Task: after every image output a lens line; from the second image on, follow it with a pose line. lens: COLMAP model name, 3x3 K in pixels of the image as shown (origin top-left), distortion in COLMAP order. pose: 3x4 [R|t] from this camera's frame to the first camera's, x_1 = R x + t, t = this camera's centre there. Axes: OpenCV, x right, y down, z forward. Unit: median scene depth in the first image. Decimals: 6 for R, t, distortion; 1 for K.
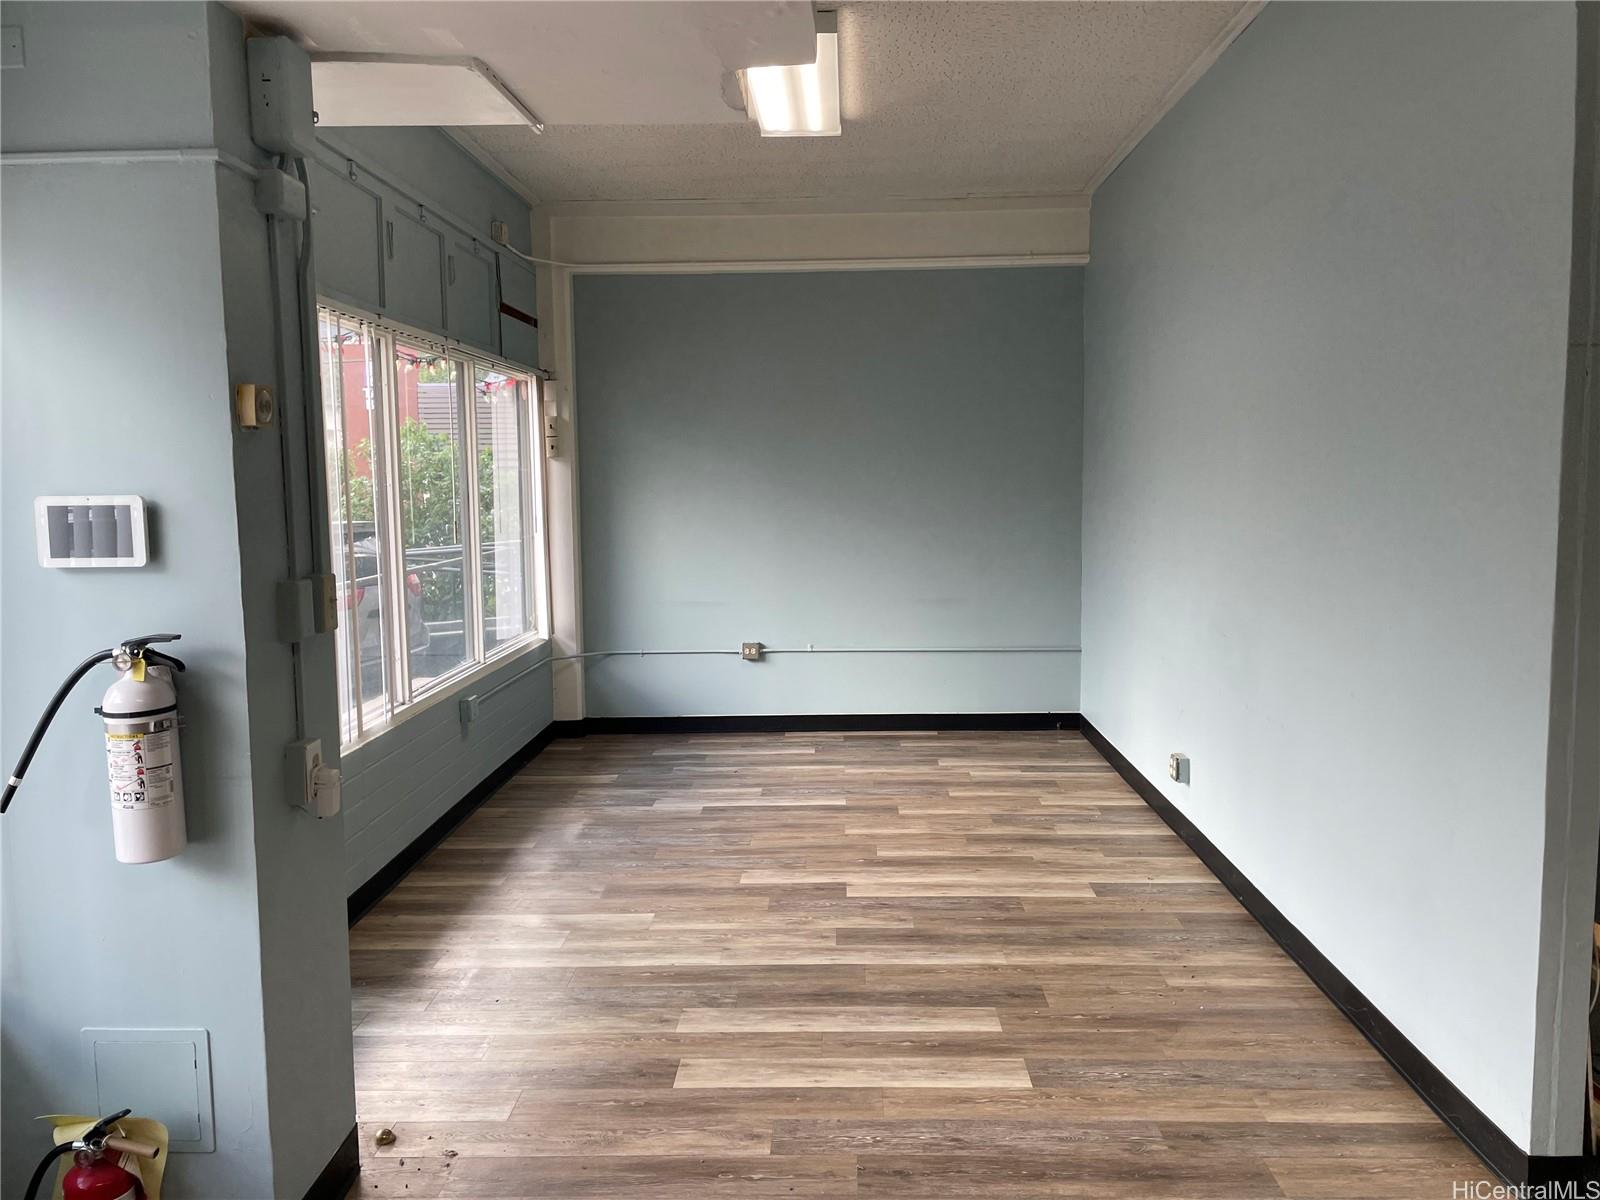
lens RADIAL K [[1207.8, 0, 801.2], [0, 1207.8, 599.9], [0, 0, 1]] dist [0.041373, -0.033204]
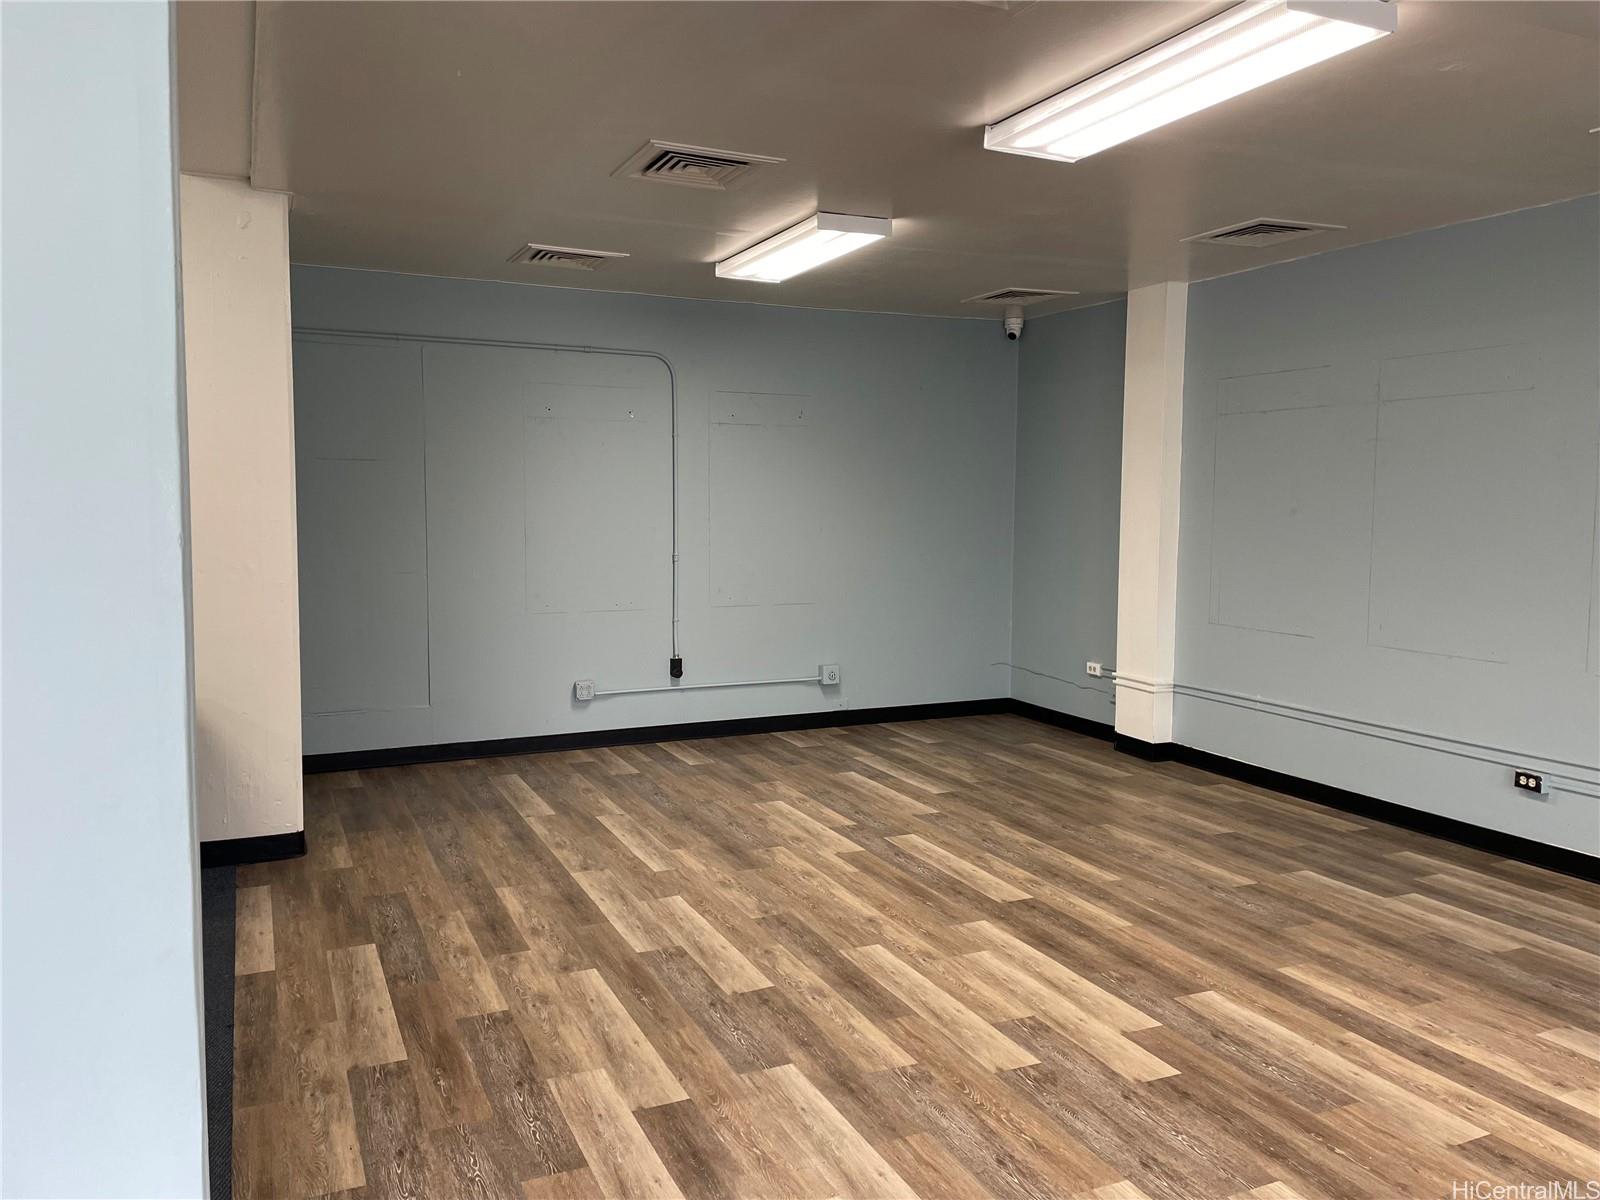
lens RADIAL K [[1207.8, 0, 800.0], [0, 1207.8, 600.8], [0, 0, 1]] dist [0.041373, -0.033204]
pose [[-0.441222, -0.066415, 0.894937, -1.056685], [0.083986, 0.989825, 0.114864, -0.126486], [-0.893460, 0.125842, -0.431154, 1.513949]]
